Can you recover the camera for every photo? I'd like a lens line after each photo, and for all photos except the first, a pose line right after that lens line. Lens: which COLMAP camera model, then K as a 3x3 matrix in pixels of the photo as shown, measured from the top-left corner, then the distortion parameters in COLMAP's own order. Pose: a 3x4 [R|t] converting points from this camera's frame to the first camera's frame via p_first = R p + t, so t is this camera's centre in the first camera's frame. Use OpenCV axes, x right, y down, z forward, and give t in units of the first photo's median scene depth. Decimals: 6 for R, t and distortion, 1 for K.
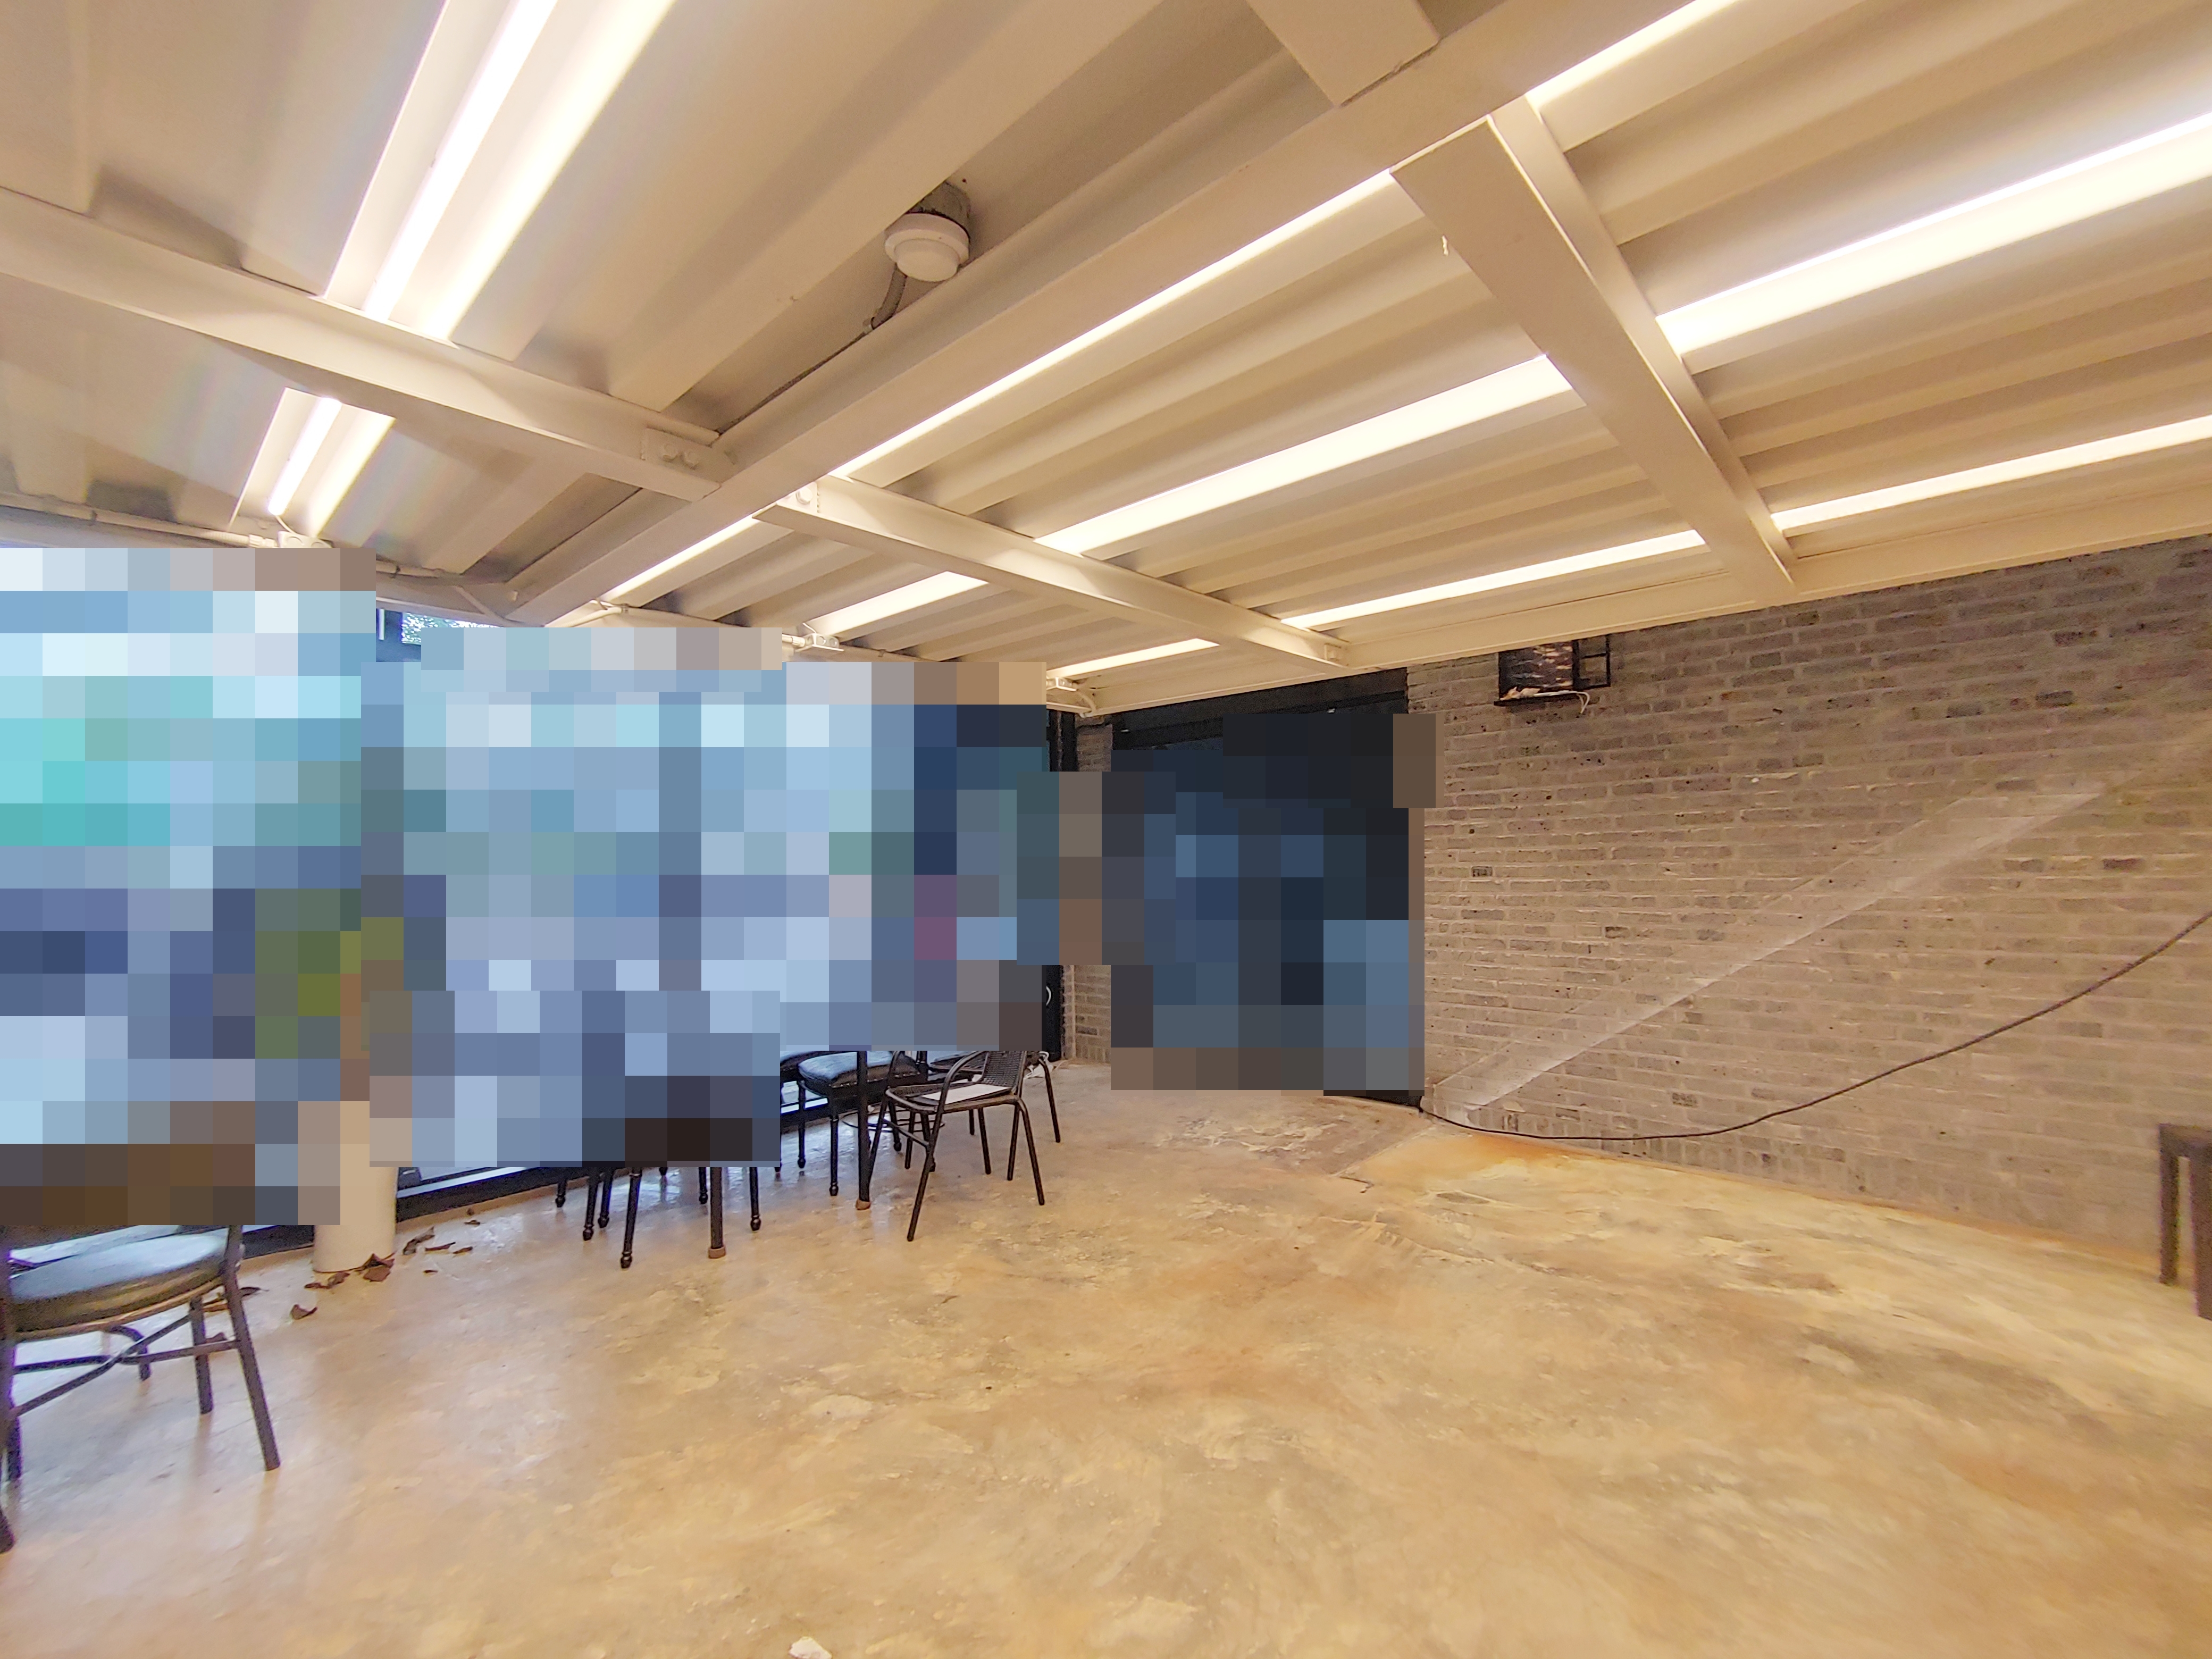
lens RADIAL K [[937.2, 0, 1108.4], [0, 937.2, 838.6], [0, 0, 1]] dist [-0.001360, -0.000100]
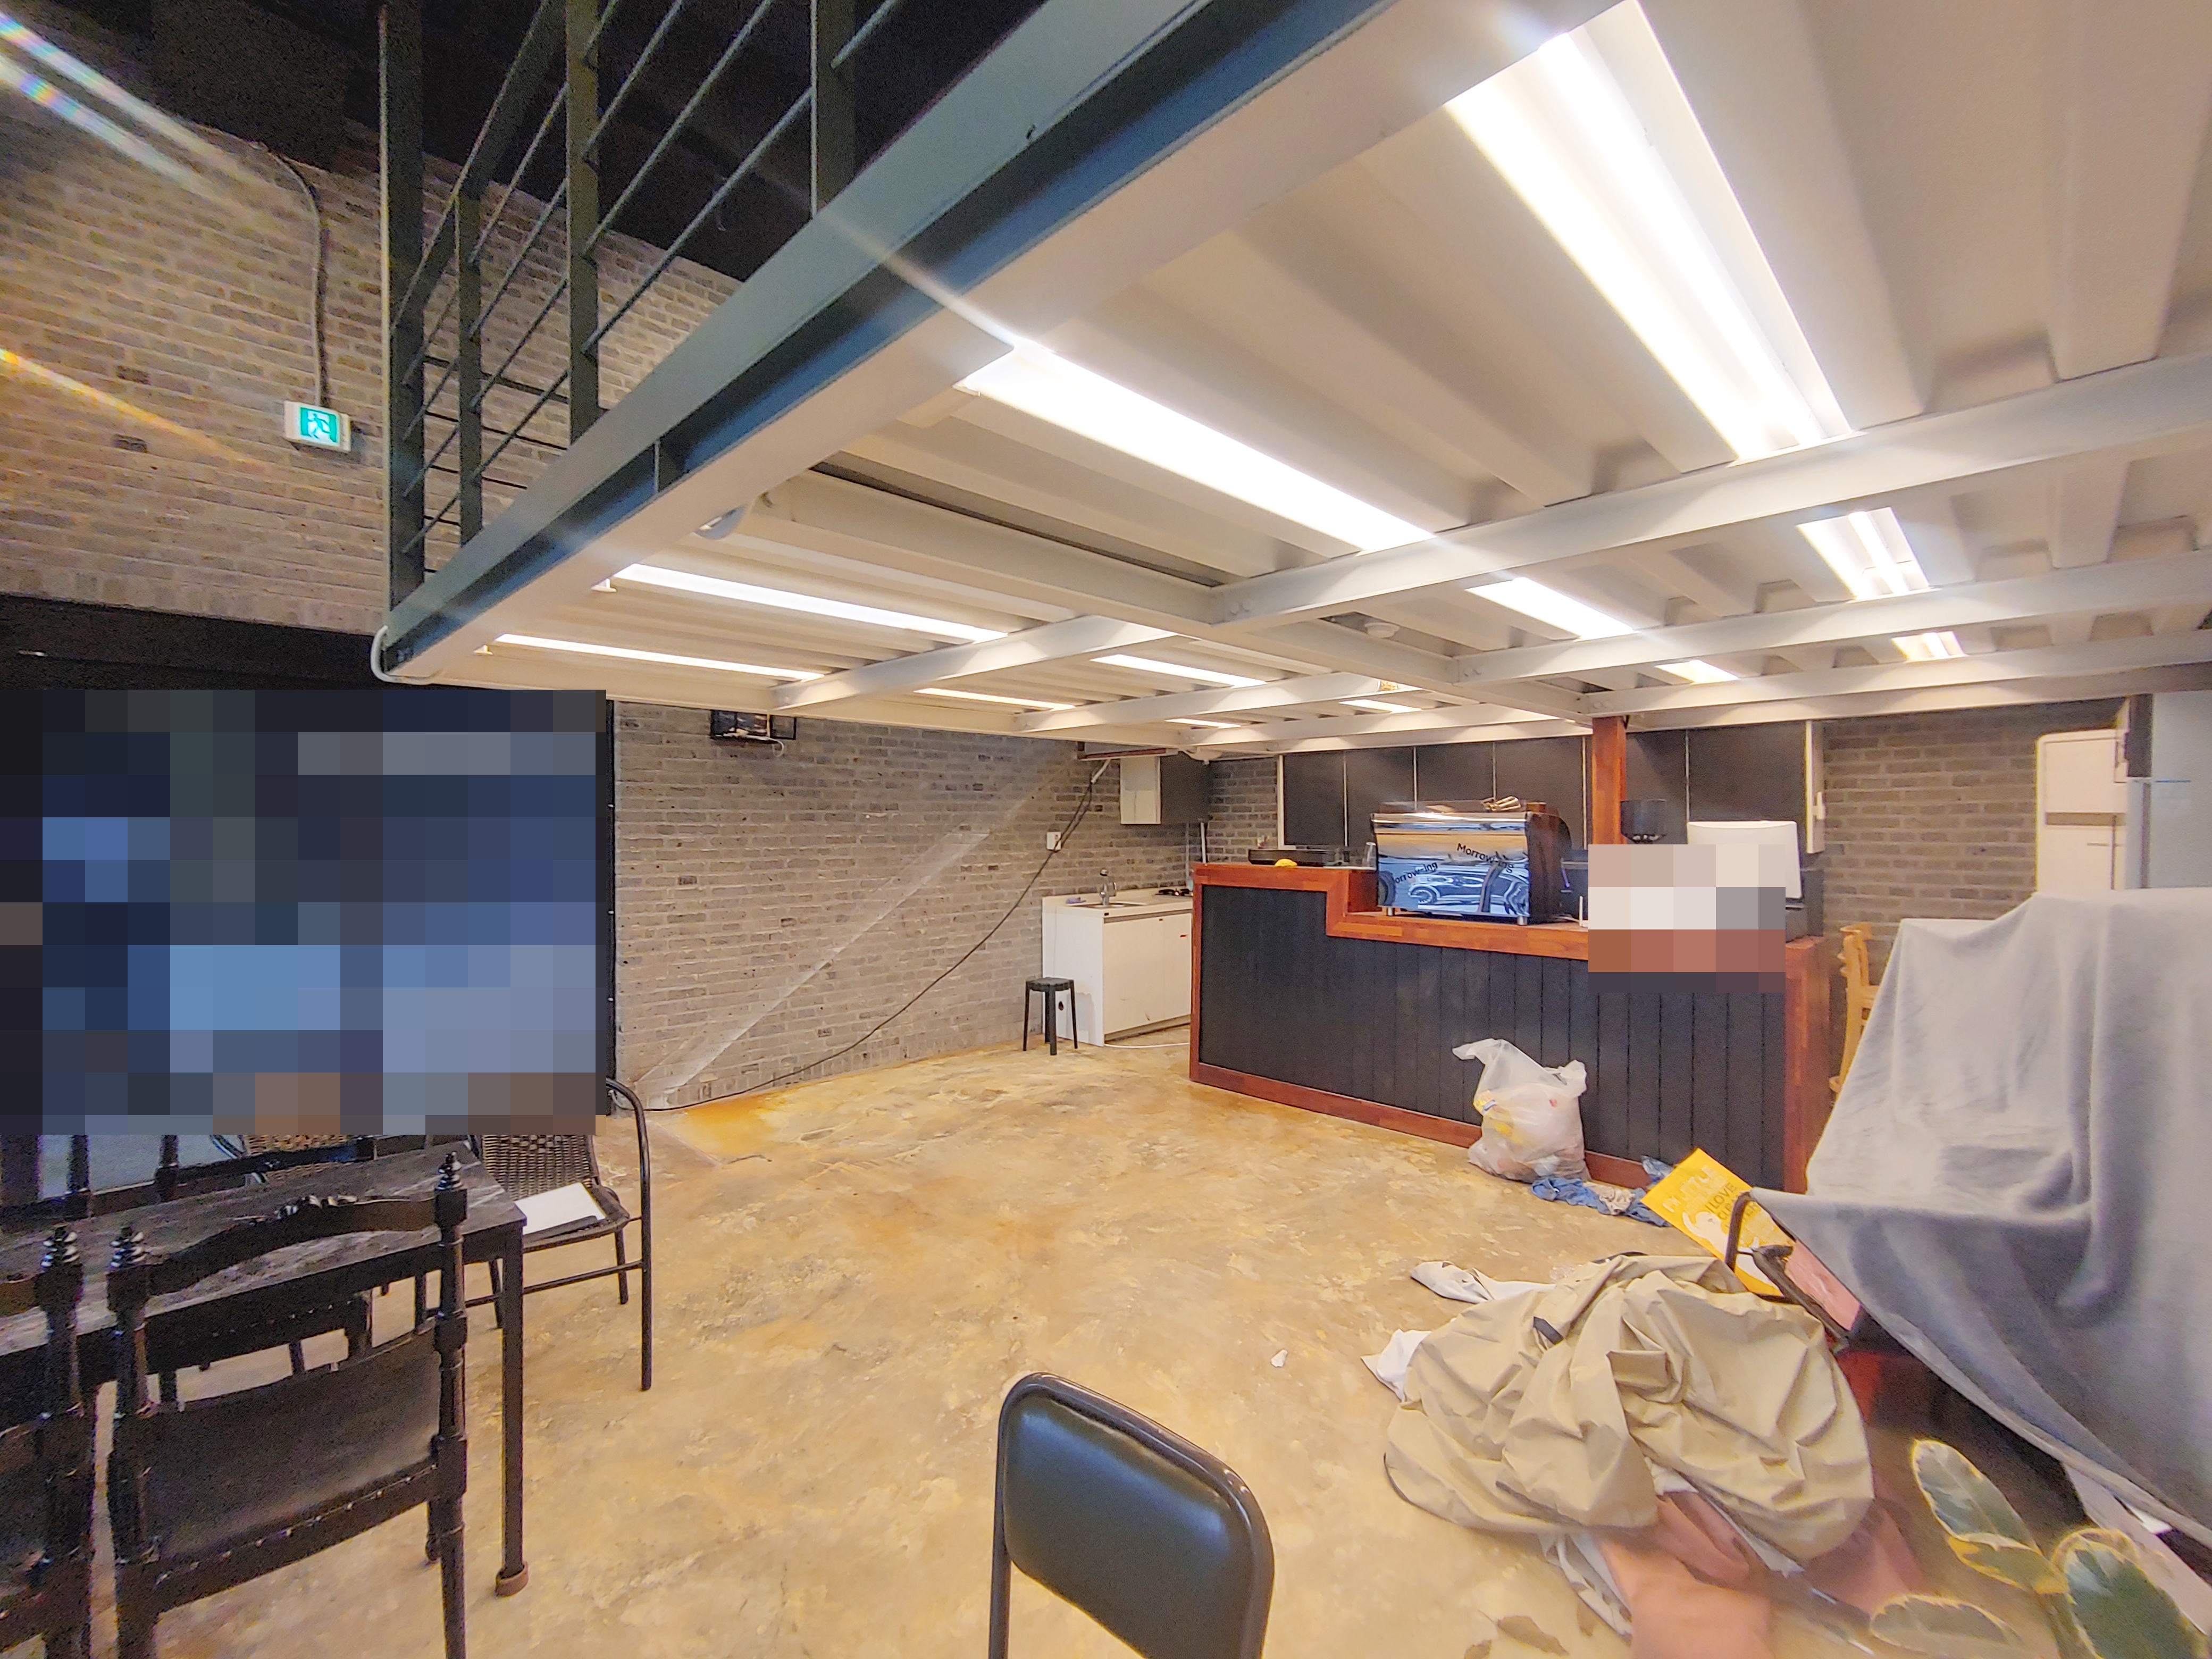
lens RADIAL K [[937.2, 0, 1107.1], [0, 937.2, 839.1], [0, 0, 1]] dist [-0.001360, -0.000100]
pose [[0.041345, 0.007033, 0.999120, -0.859317], [-0.026392, 0.999634, -0.005945, -0.025979], [-0.998796, -0.026123, 0.041515, 0.532411]]
